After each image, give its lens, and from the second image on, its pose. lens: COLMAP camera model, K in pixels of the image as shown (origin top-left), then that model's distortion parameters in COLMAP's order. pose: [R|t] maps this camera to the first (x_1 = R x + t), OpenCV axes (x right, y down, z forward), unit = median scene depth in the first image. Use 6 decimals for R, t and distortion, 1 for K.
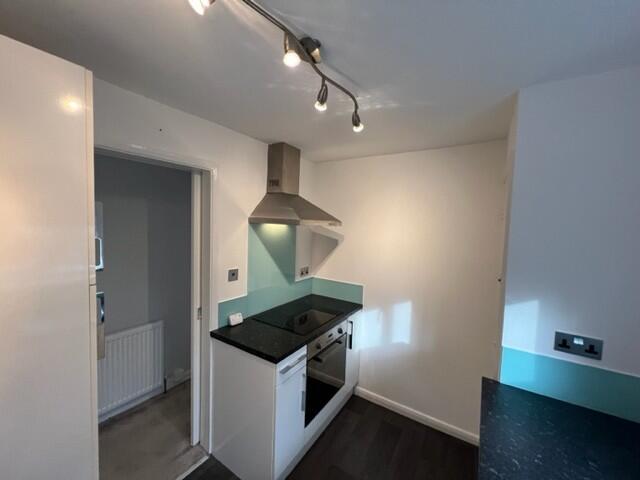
lens RADIAL K [[254.6, 0, 318.4], [0, 254.6, 238.9], [0, 0, 1]] dist [-0.002638, 0.000308]
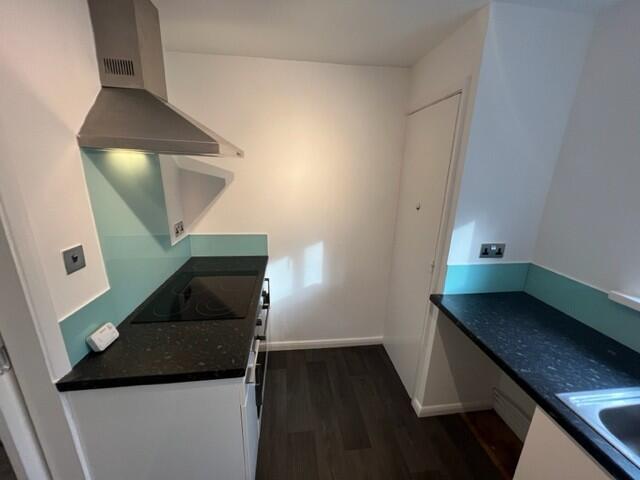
lens RADIAL K [[254.6, 0, 318.4], [0, 254.6, 238.9], [0, 0, 1]] dist [-0.002638, 0.000308]
pose [[0.767704, -0.184710, 0.613607, -0.246036], [0.036867, 0.968701, 0.245476, 0.001825], [-0.639744, -0.165831, 0.750485, 0.316572]]
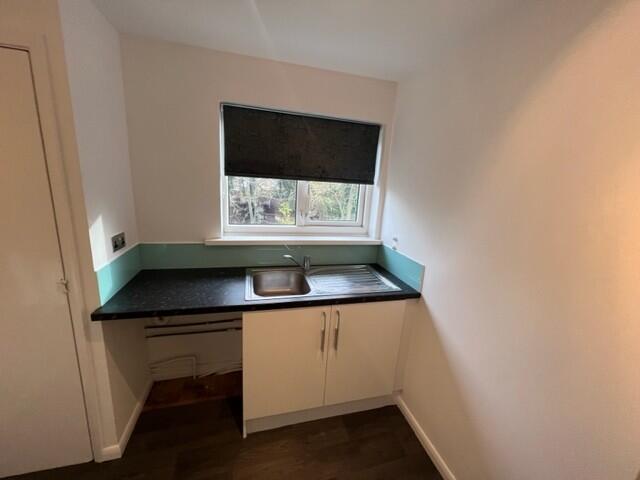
lens RADIAL K [[257.2, 0, 320.0], [0, 257.2, 240.0], [0, 0, 1]] dist [-0.000667, -0.000110]
pose [[-0.744903, -0.223724, 0.628544, -0.304066], [-0.044566, 0.956682, 0.287705, -0.009187], [-0.665683, 0.186301, -0.722605, 0.668314]]
